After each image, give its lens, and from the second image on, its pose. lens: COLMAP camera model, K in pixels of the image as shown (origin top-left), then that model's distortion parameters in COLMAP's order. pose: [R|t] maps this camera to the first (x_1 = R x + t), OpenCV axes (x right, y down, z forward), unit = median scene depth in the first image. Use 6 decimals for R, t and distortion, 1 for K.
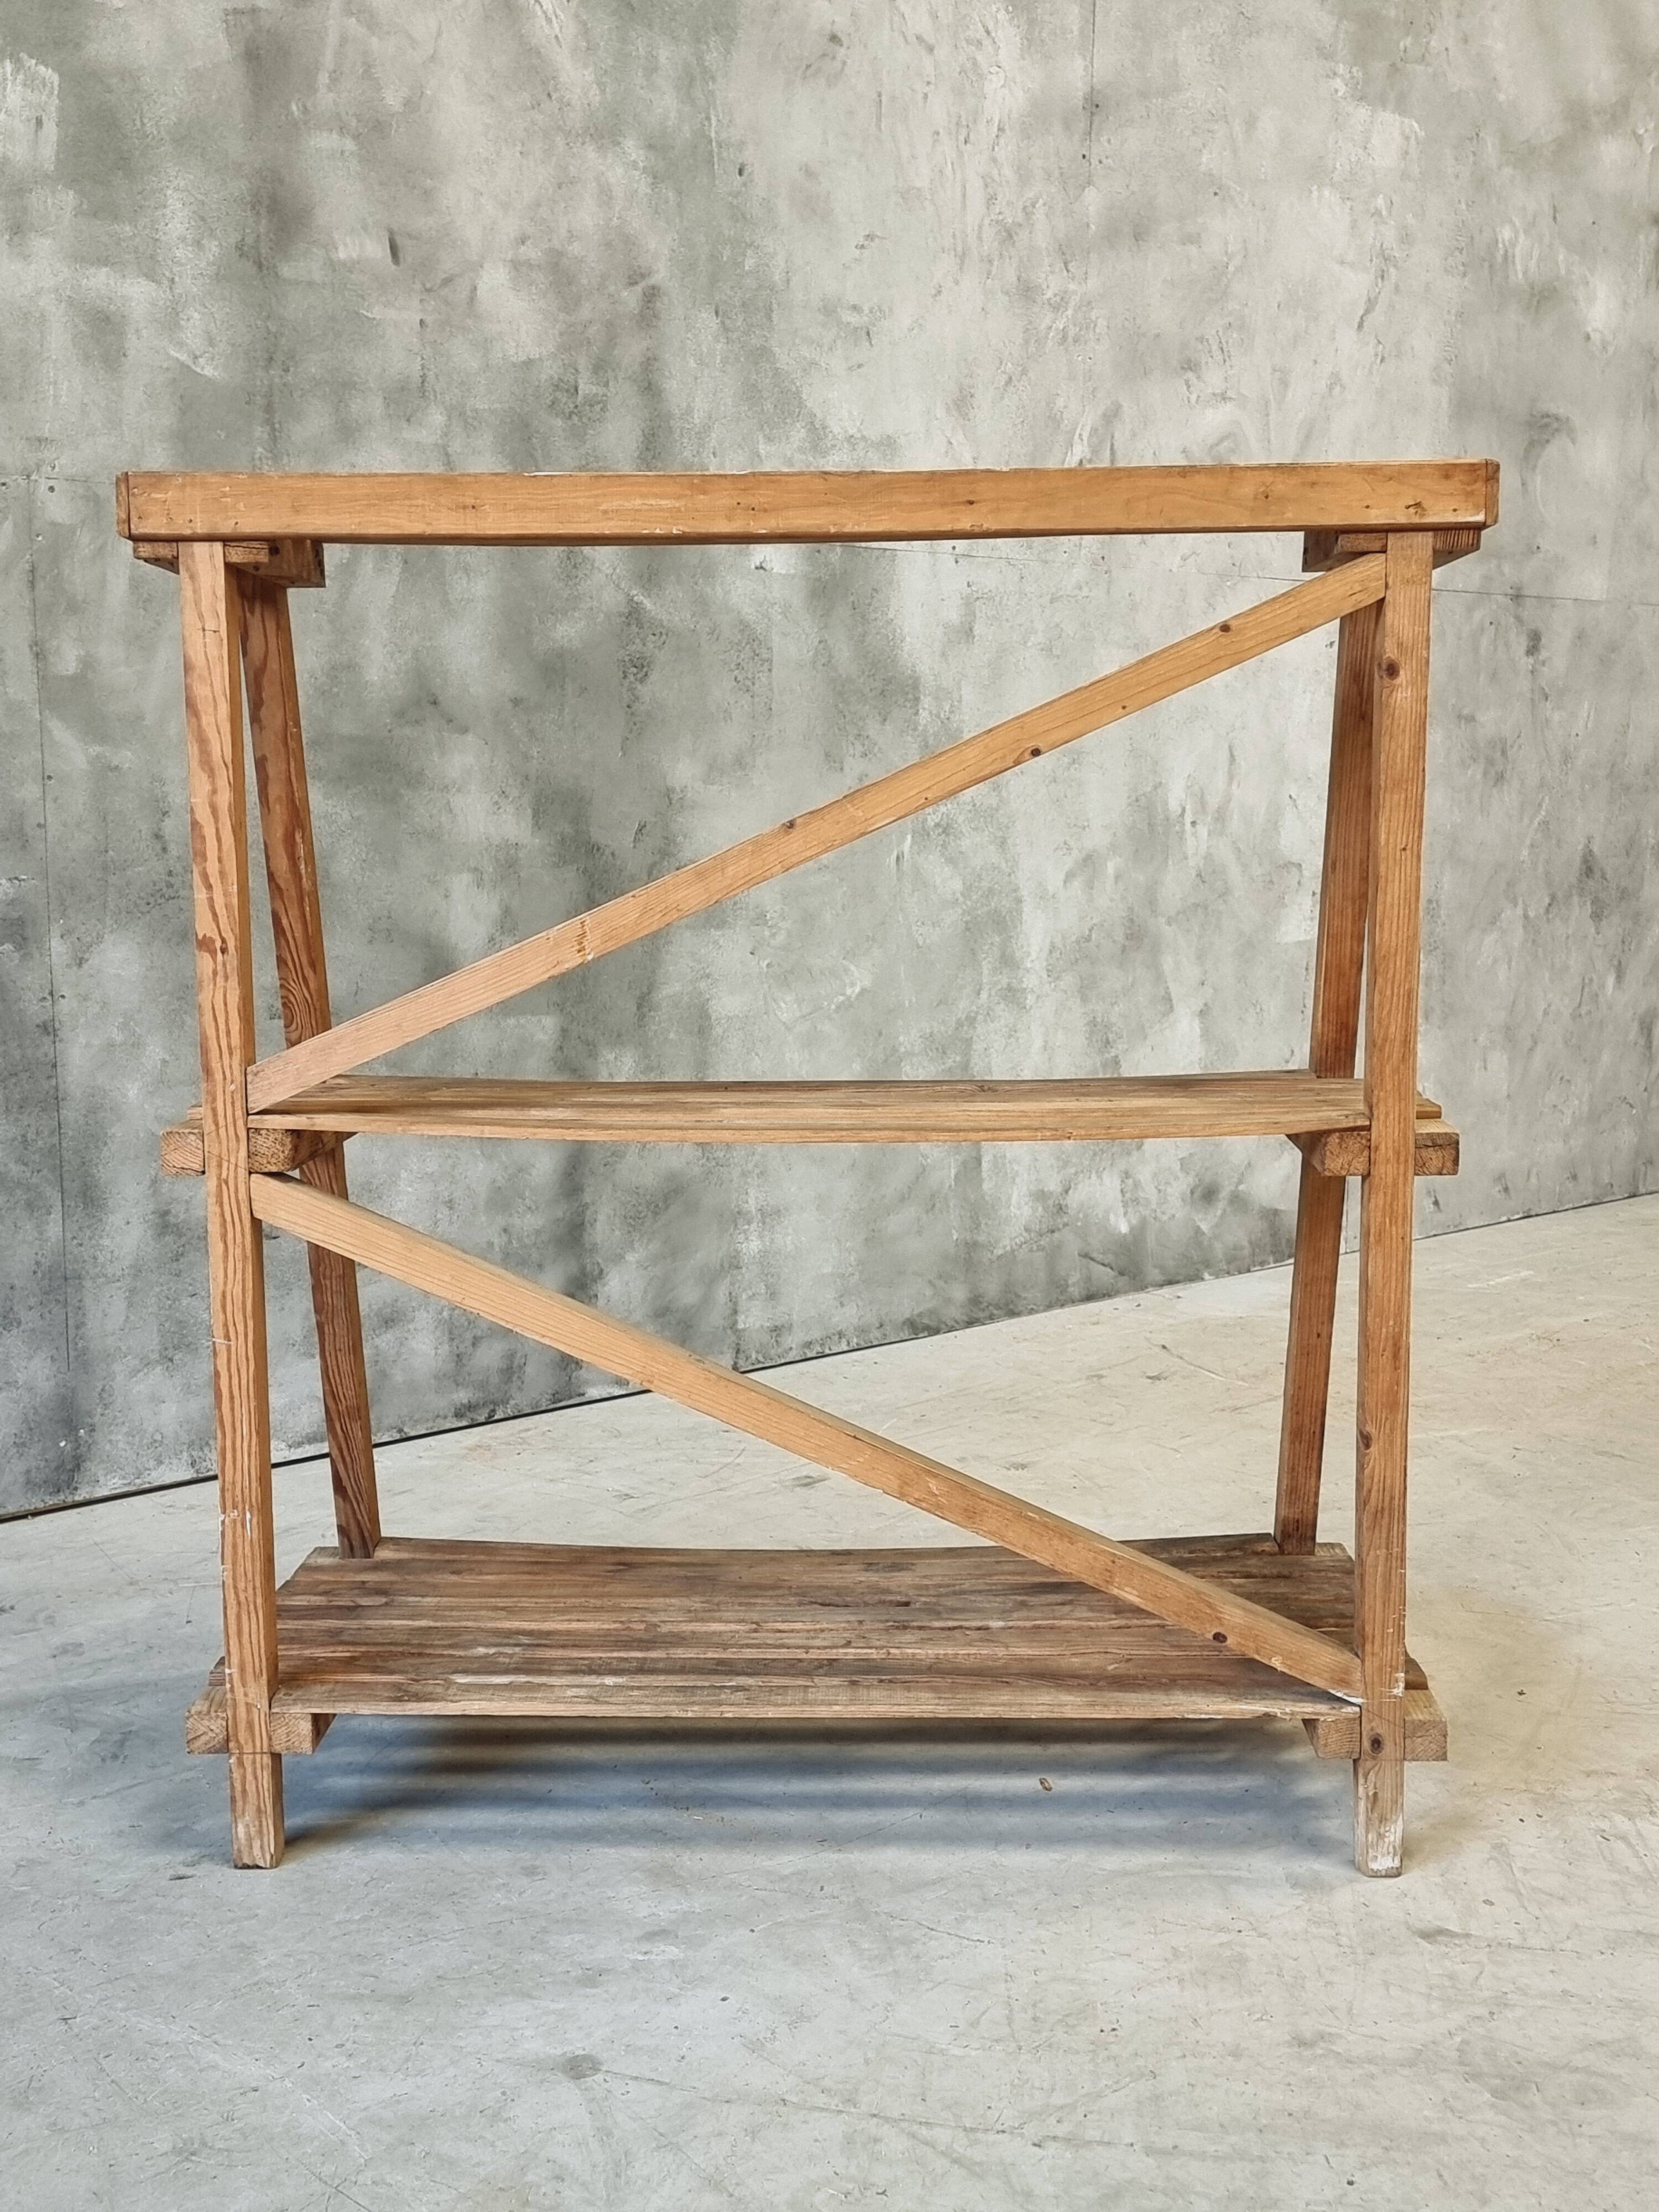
lens RADIAL K [[2518.3, 0, 826.4], [0, 2518.3, 1147.1], [0, 0, 1]] dist [0.074572, 0.000000]
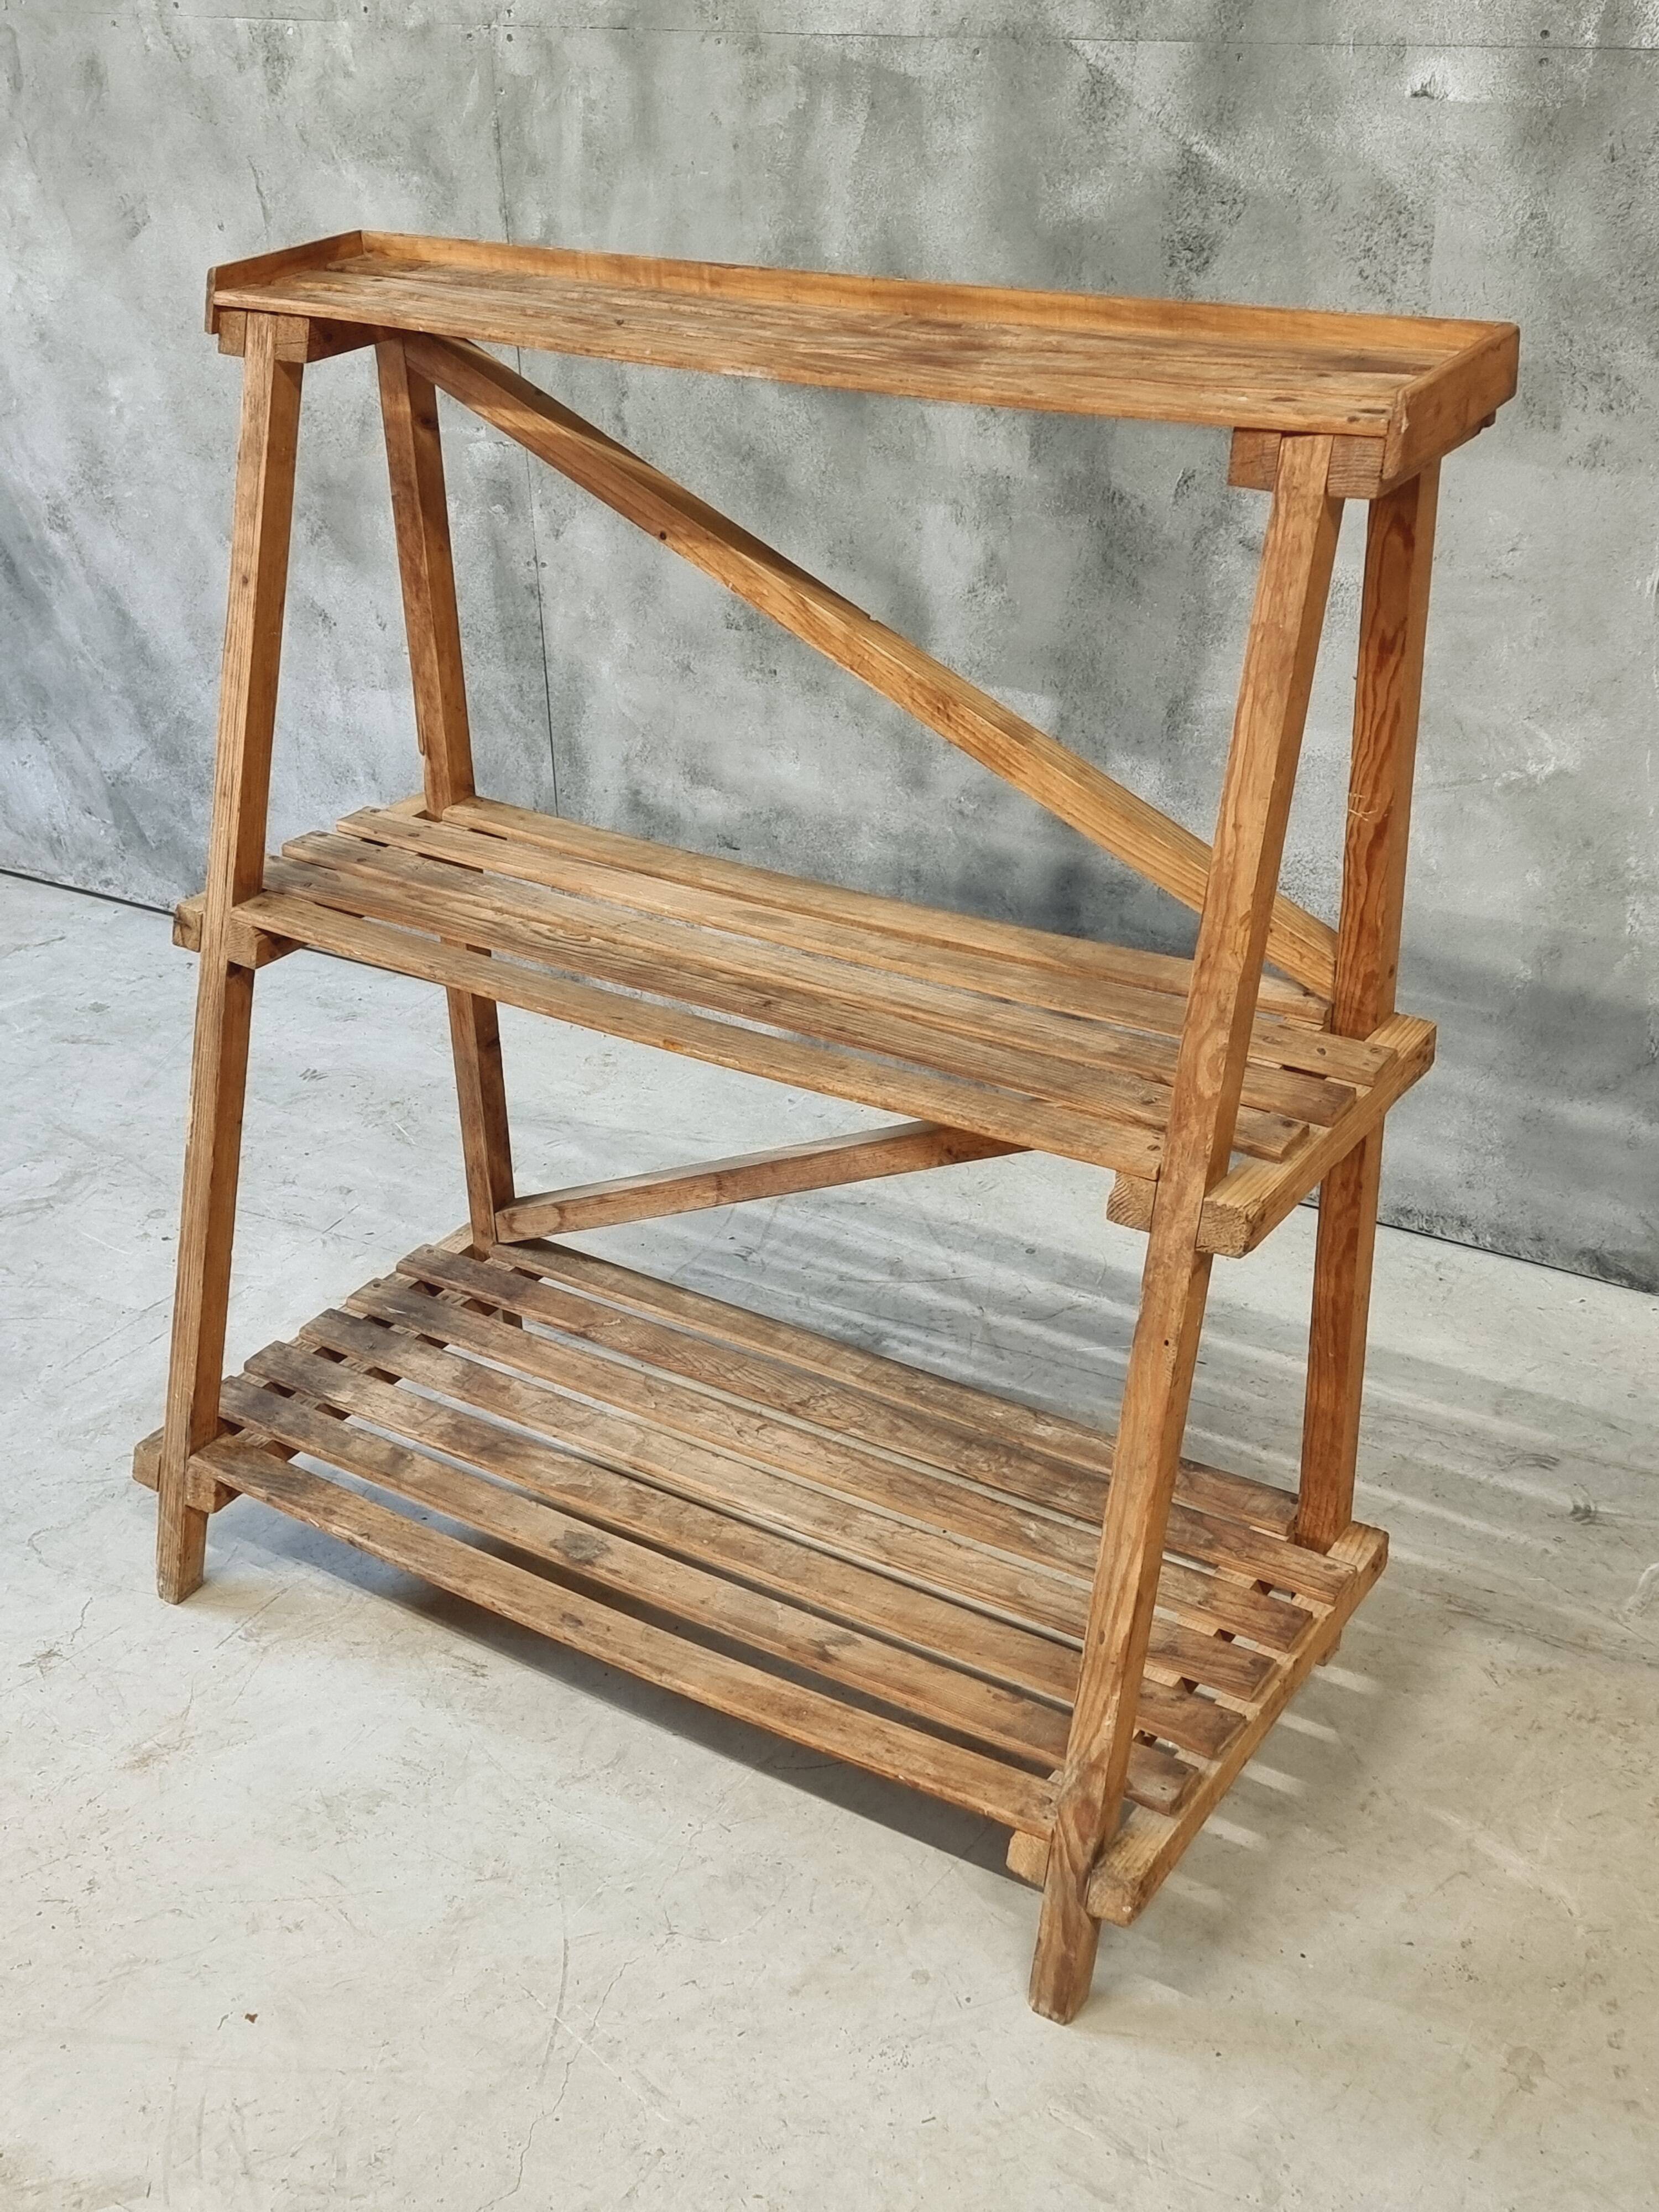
lens RADIAL K [[2520.9, 0, 789.7], [0, 2520.9, 1141.7], [0, 0, 1]] dist [0.072877, 0.000000]
pose [[0.296104, 0.444783, -0.845275, 0.617080], [-0.105998, 0.894797, 0.433709, -0.268383], [0.949256, -0.038825, 0.312099, 0.668074]]
